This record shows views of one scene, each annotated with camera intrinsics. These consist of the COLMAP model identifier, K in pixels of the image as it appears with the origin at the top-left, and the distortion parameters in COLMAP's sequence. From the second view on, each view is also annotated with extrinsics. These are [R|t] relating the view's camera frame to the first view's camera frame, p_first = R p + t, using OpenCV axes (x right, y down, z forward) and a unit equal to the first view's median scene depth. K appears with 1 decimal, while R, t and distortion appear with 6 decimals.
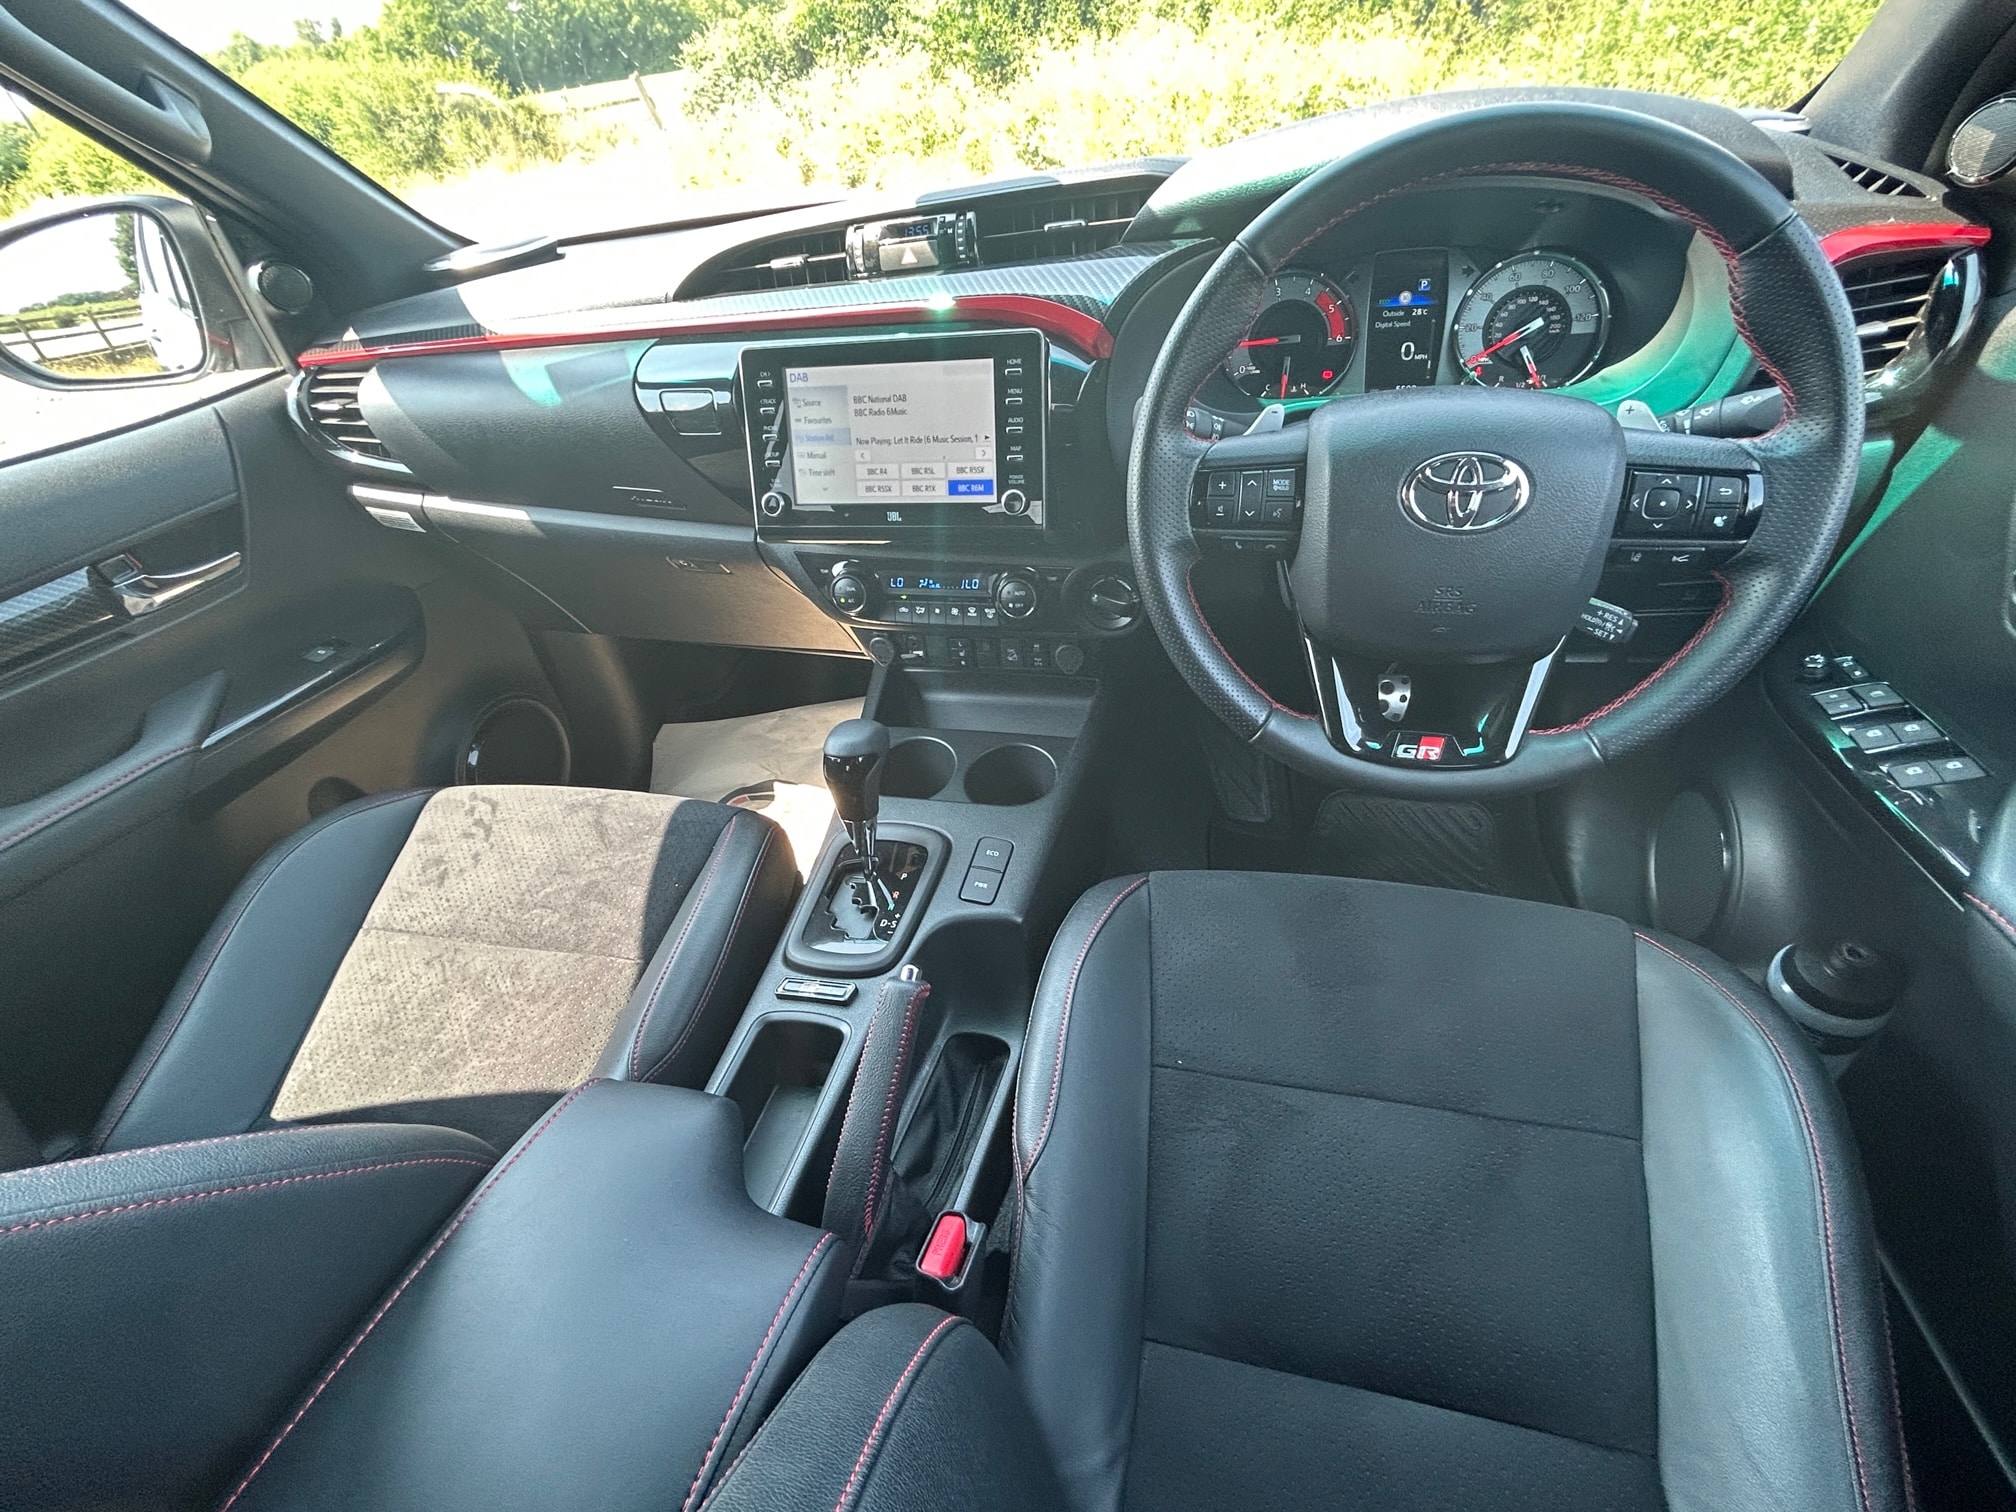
lens RADIAL K [[930.6, 0, 1002.6], [0, 930.6, 756.1], [0, 0, 1]] dist [-0.001536, 0.003055]
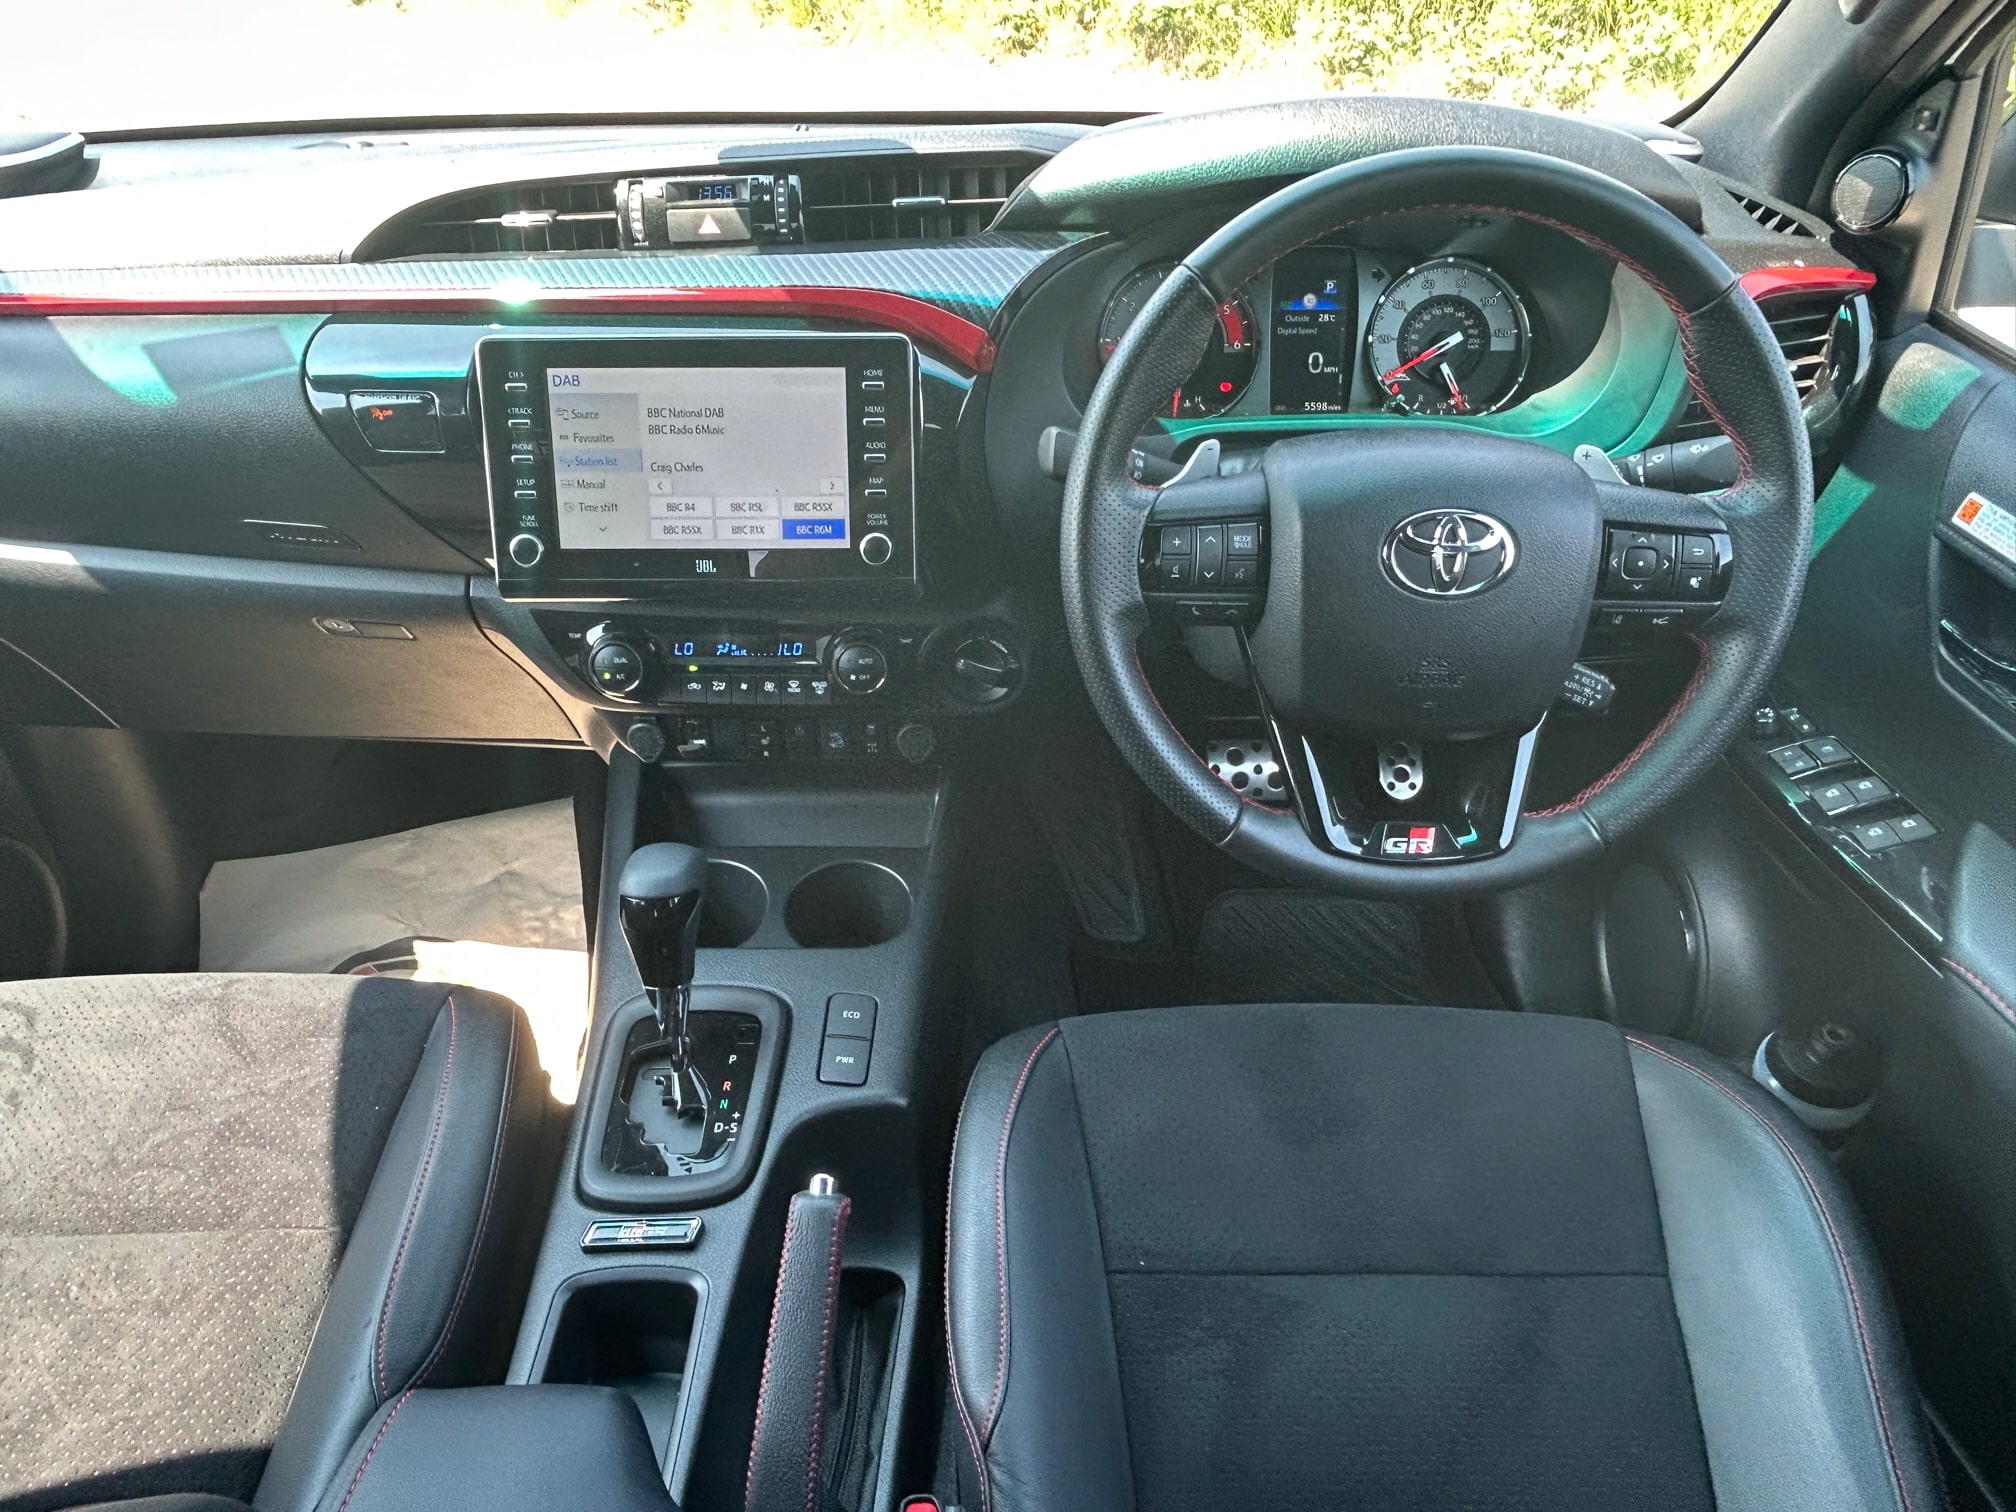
lens RADIAL K [[1382.9, 0, 1005.3], [0, 1382.9, 752.1], [0, 0, 1]] dist [0.011268, -0.018339]
pose [[0.965732, -0.046384, 0.255361, -0.180996], [0.065634, 0.995566, -0.067380, -0.022410], [-0.251103, 0.081831, 0.964495, -0.109225]]
